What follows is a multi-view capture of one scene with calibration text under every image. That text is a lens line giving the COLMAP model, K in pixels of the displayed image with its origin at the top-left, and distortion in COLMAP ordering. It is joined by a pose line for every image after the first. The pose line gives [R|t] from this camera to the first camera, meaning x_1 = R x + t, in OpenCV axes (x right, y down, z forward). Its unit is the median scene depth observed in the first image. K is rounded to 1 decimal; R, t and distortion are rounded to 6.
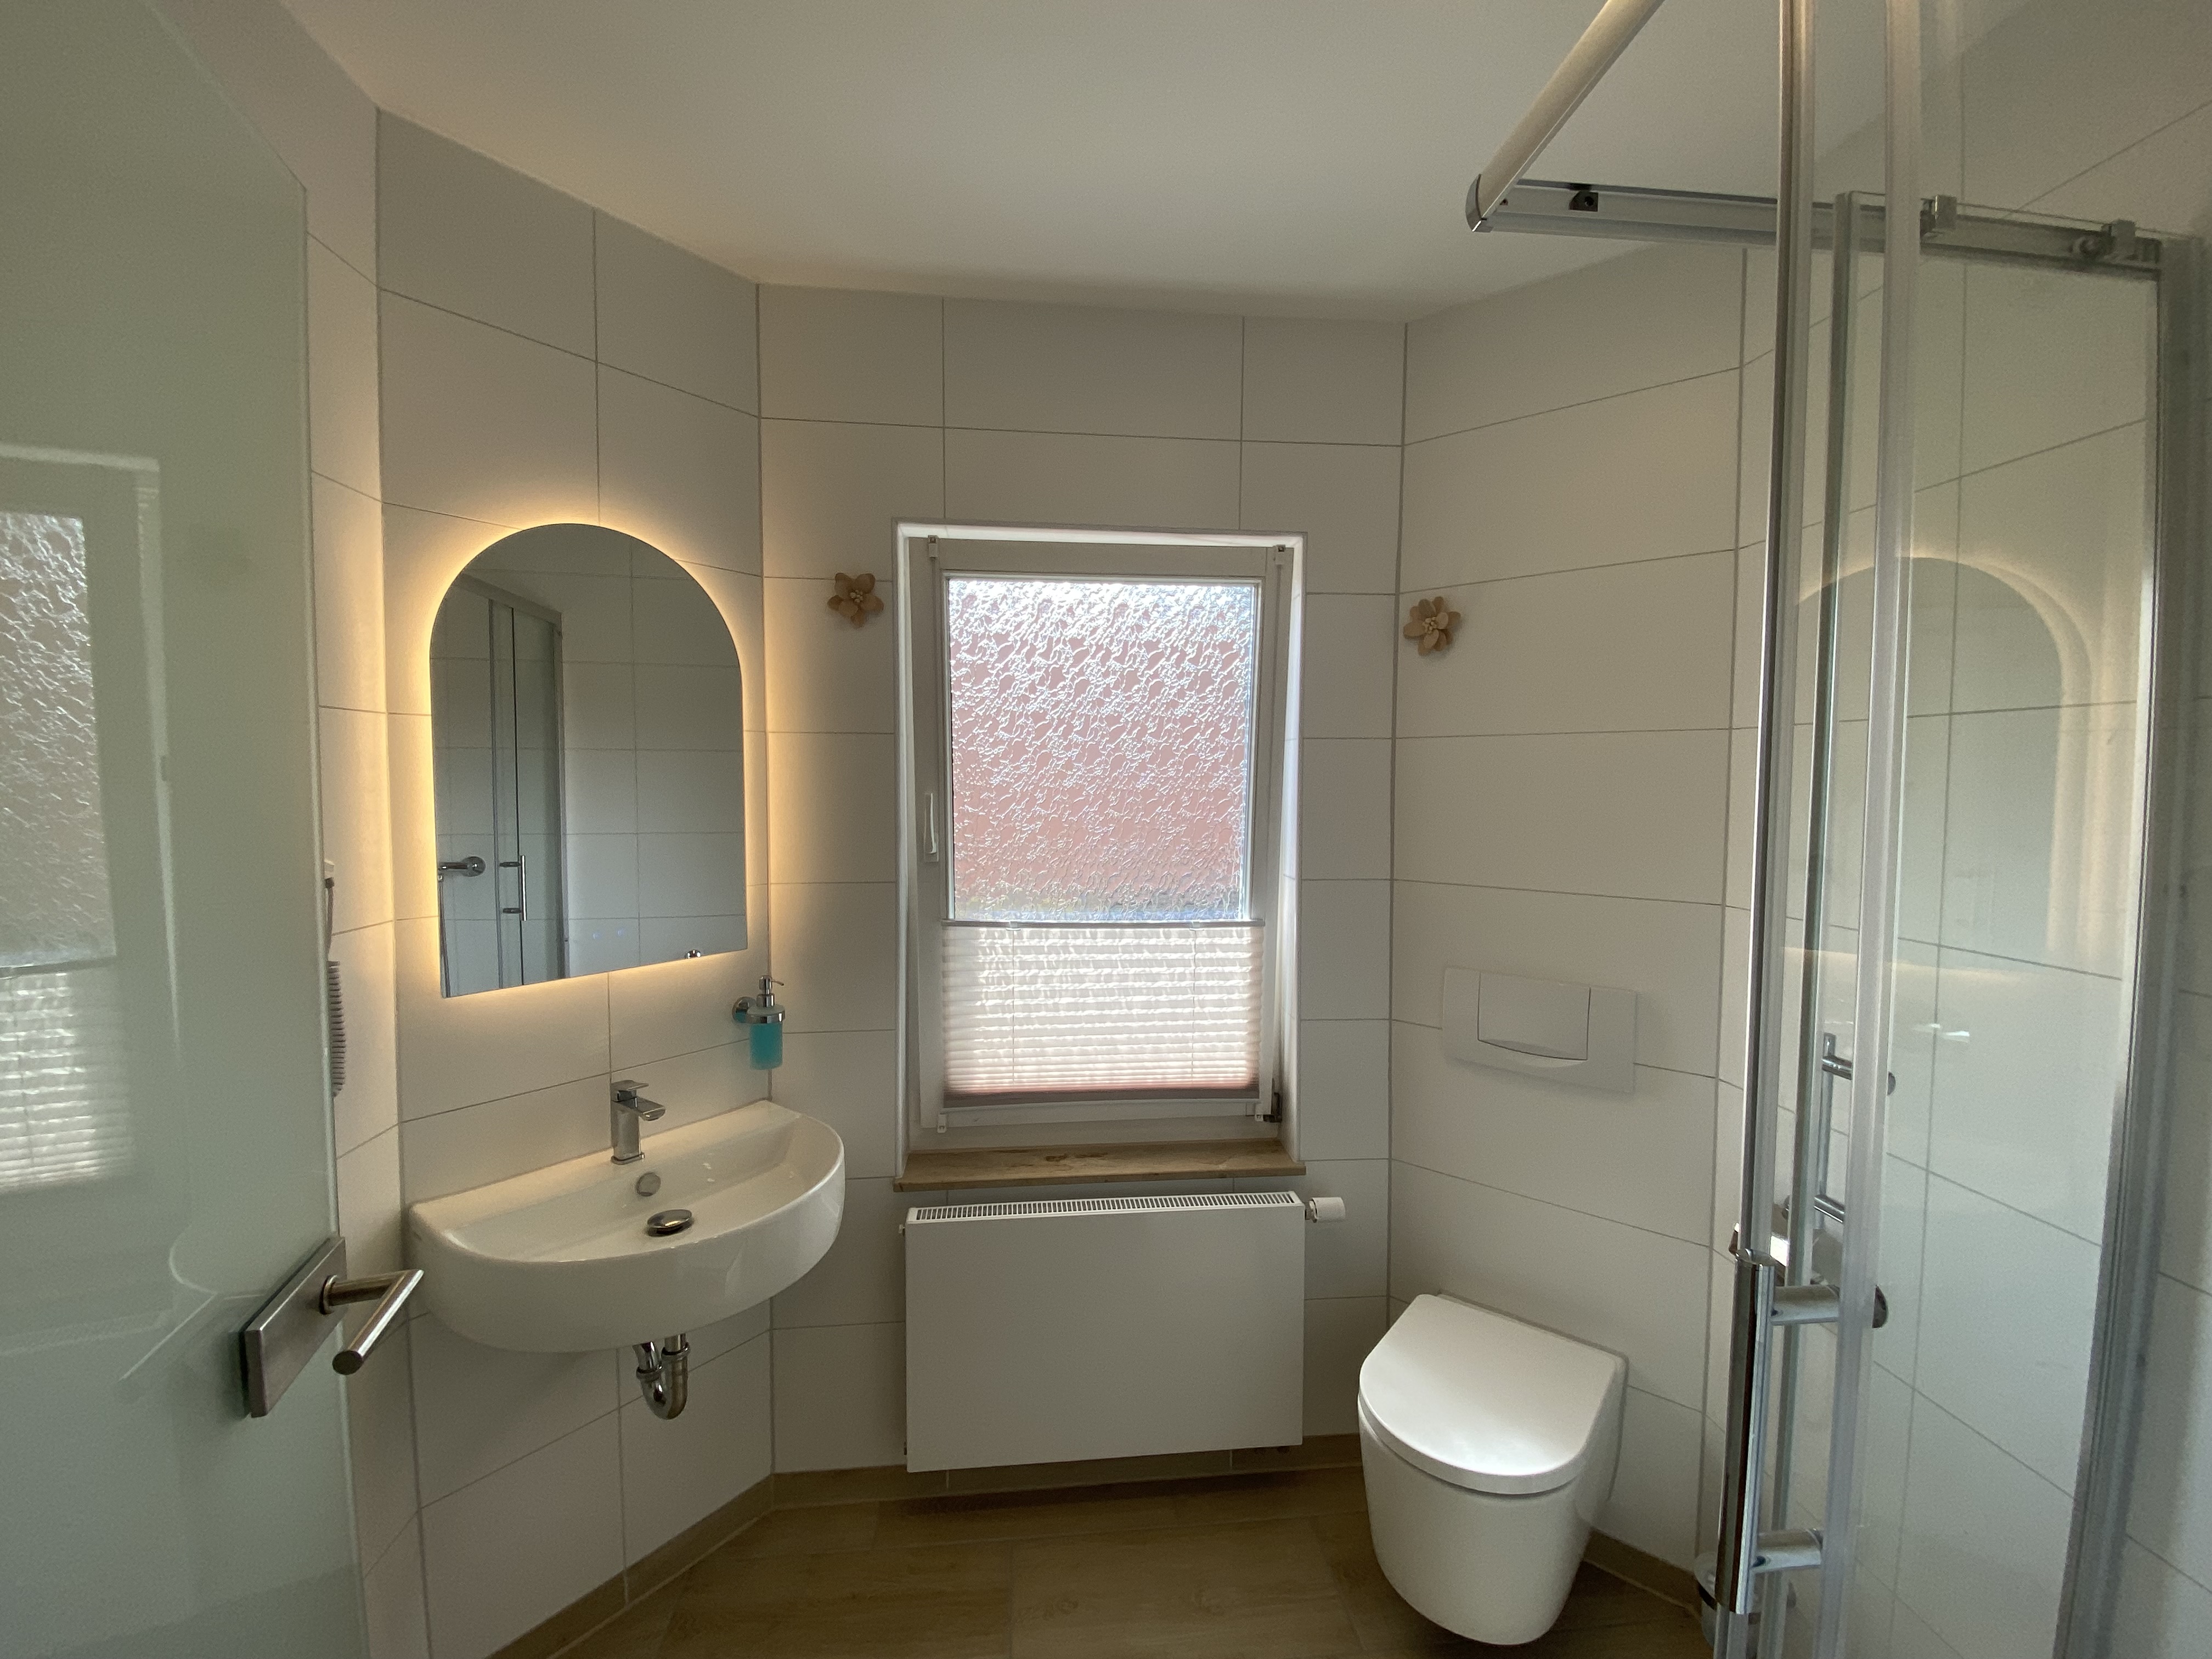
lens RADIAL K [[912.6, 0, 1101.3], [0, 912.6, 823.2], [0, 0, 1]] dist [-0.006711, -0.009844]
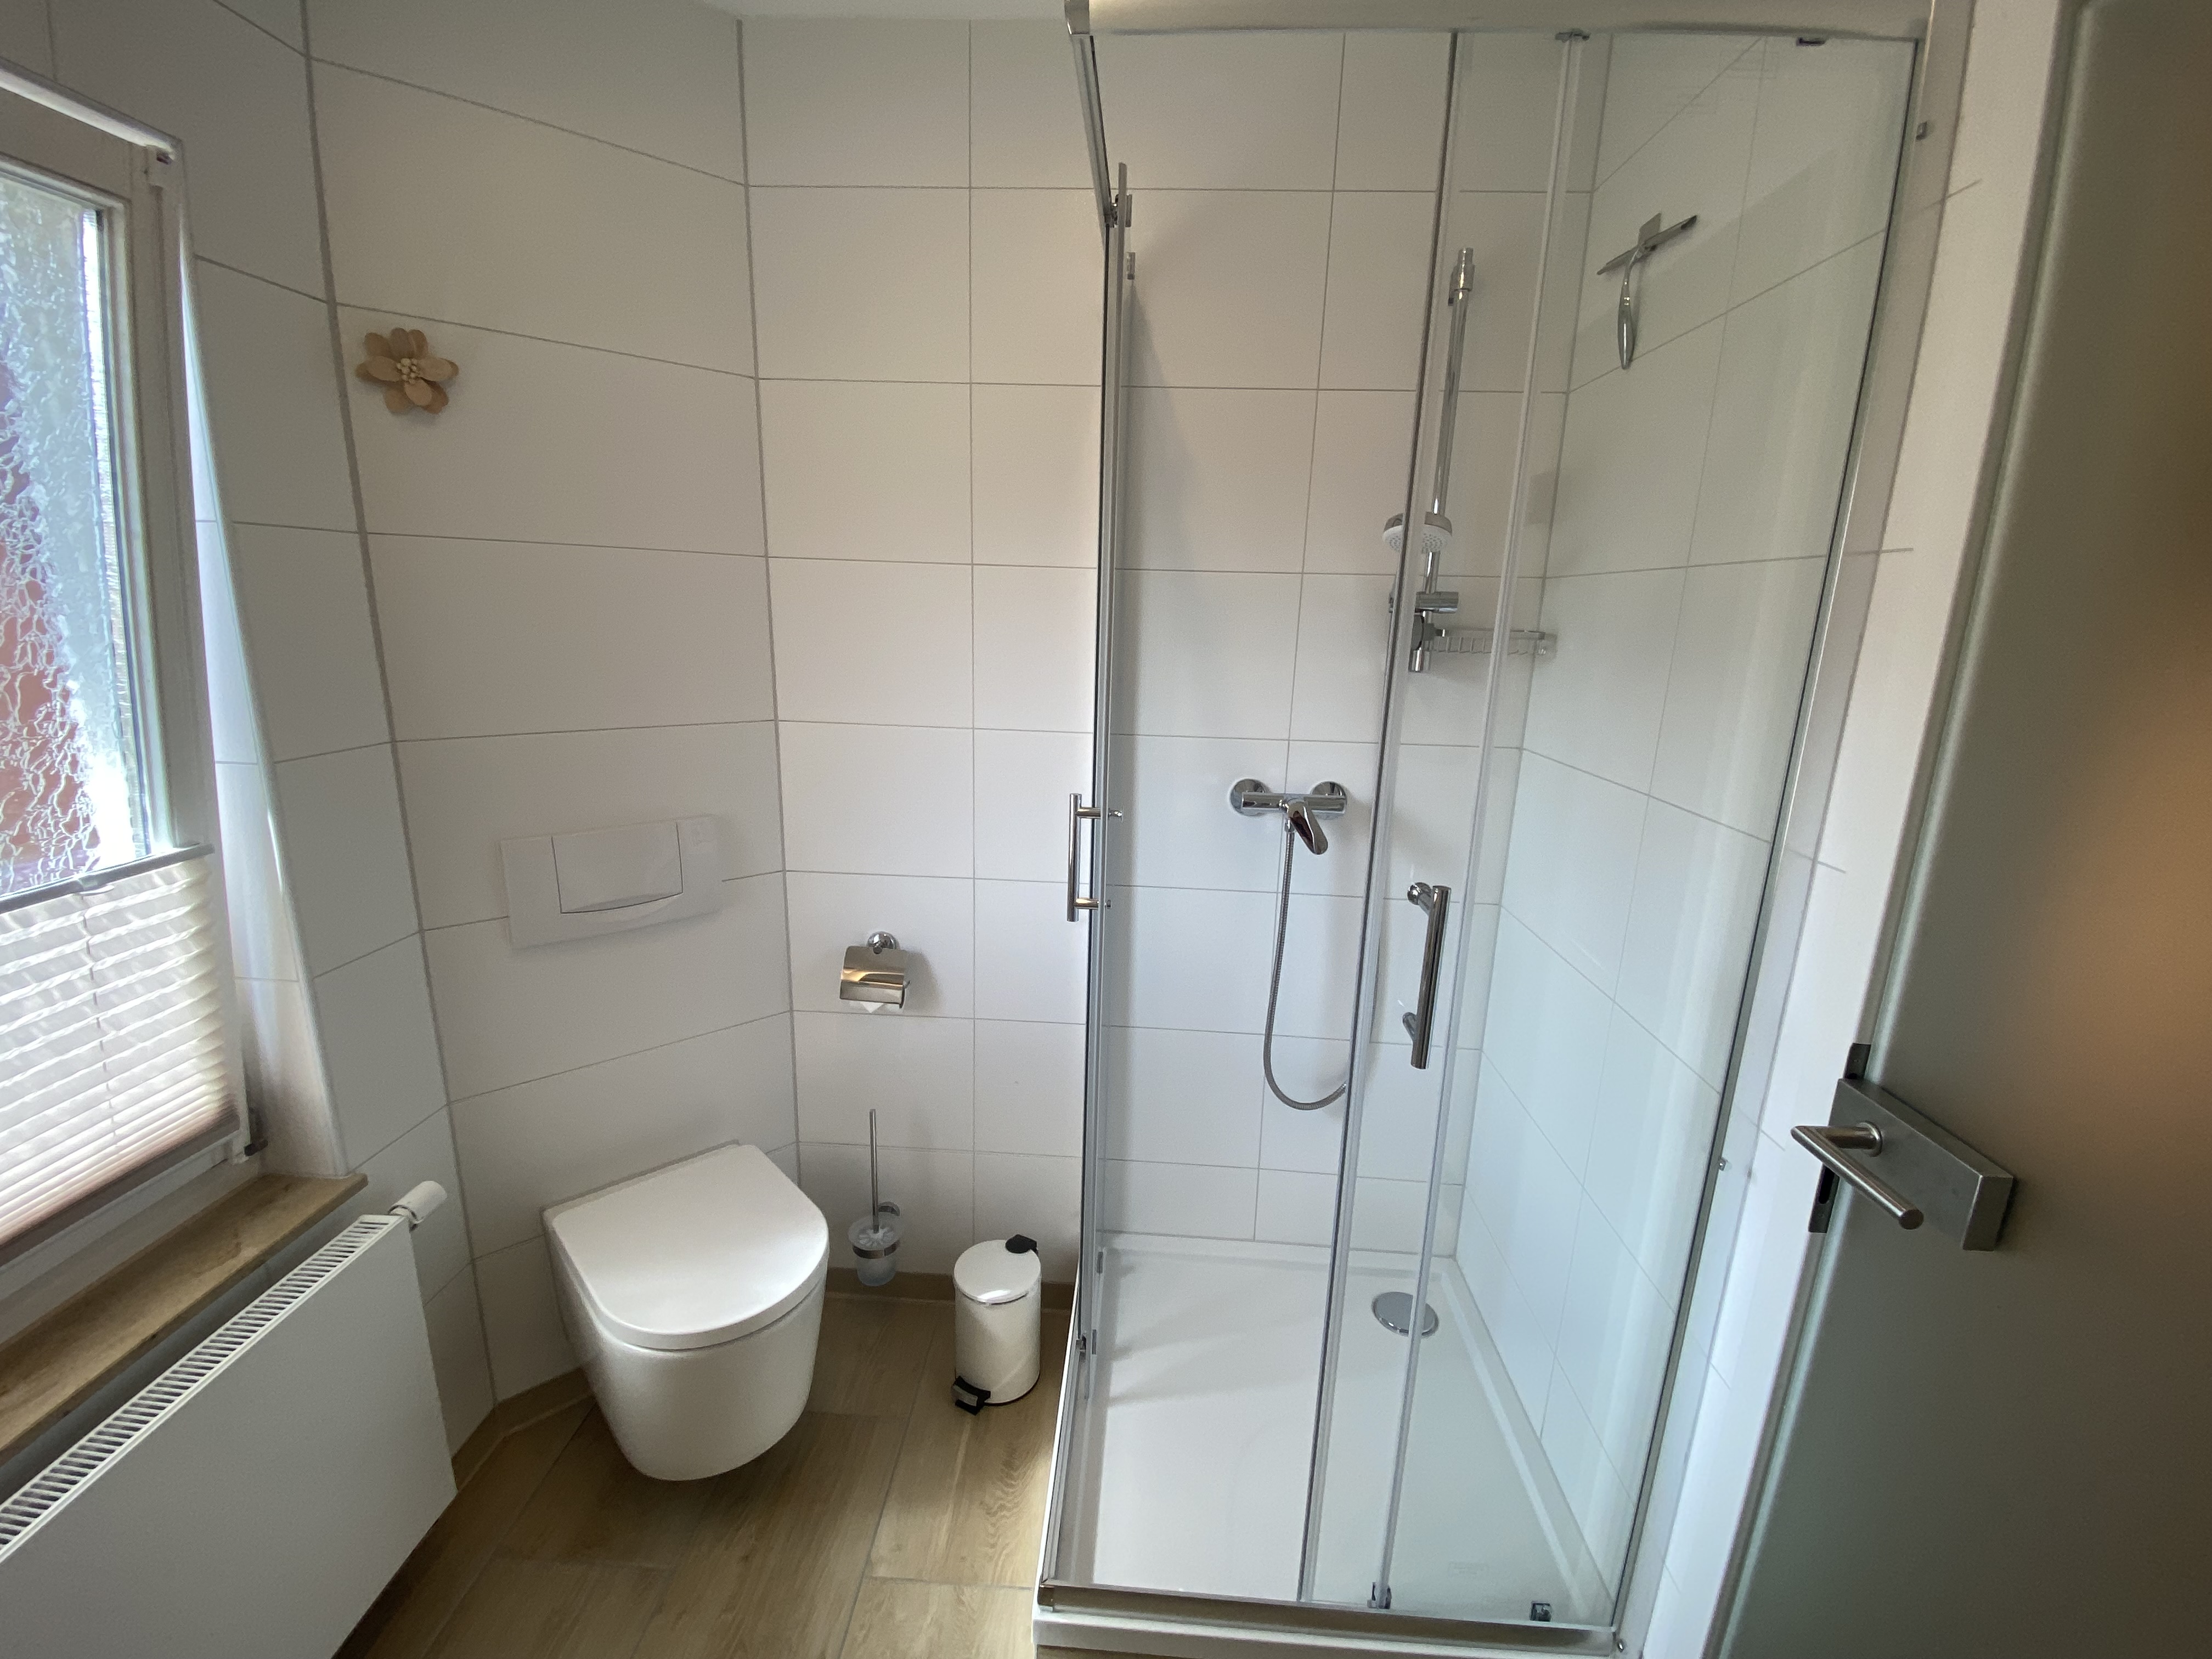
lens RADIAL K [[912.6, 0, 1098.1], [0, 912.6, 826.8], [0, 0, 1]] dist [-0.006711, -0.009844]
pose [[0.128807, -0.232513, 0.964026, -0.298737], [0.021505, 0.972551, 0.231695, -0.024490], [-0.991436, -0.009113, 0.130272, 0.361406]]
